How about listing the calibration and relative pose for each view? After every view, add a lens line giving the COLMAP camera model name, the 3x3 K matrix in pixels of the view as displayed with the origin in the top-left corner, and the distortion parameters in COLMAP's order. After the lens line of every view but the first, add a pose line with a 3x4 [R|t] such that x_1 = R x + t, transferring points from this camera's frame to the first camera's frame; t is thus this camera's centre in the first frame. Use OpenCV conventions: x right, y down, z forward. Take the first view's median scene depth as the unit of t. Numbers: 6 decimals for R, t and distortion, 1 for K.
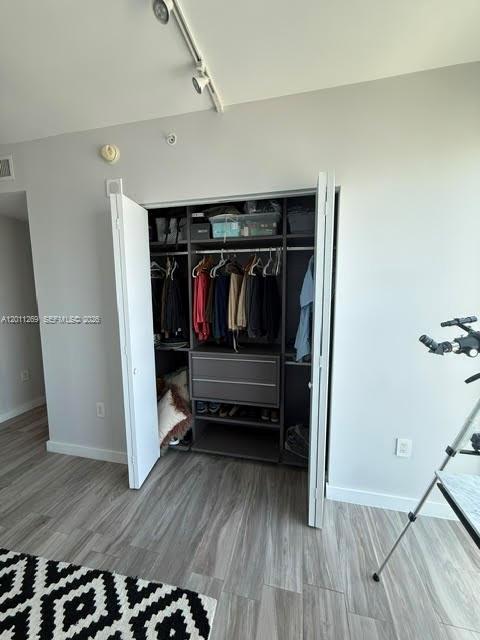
lens RADIAL K [[256.6, 0, 241.0], [0, 256.6, 320.4], [0, 0, 1]] dist [-0.002055, -0.000283]
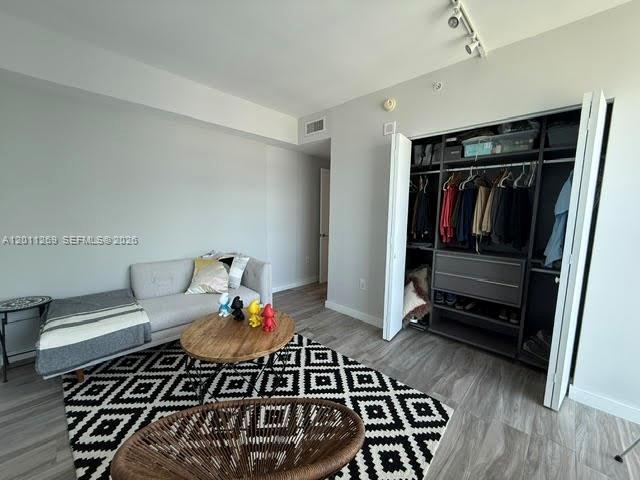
lens RADIAL K [[256.6, 0, 318.8], [0, 256.6, 240.0], [0, 0, 1]] dist [-0.002055, -0.000283]
pose [[0.855322, 0.078675, -0.512088, -0.050942], [-0.084297, 0.996365, 0.012279, 0.117539], [0.511192, 0.032665, 0.858845, -0.402292]]
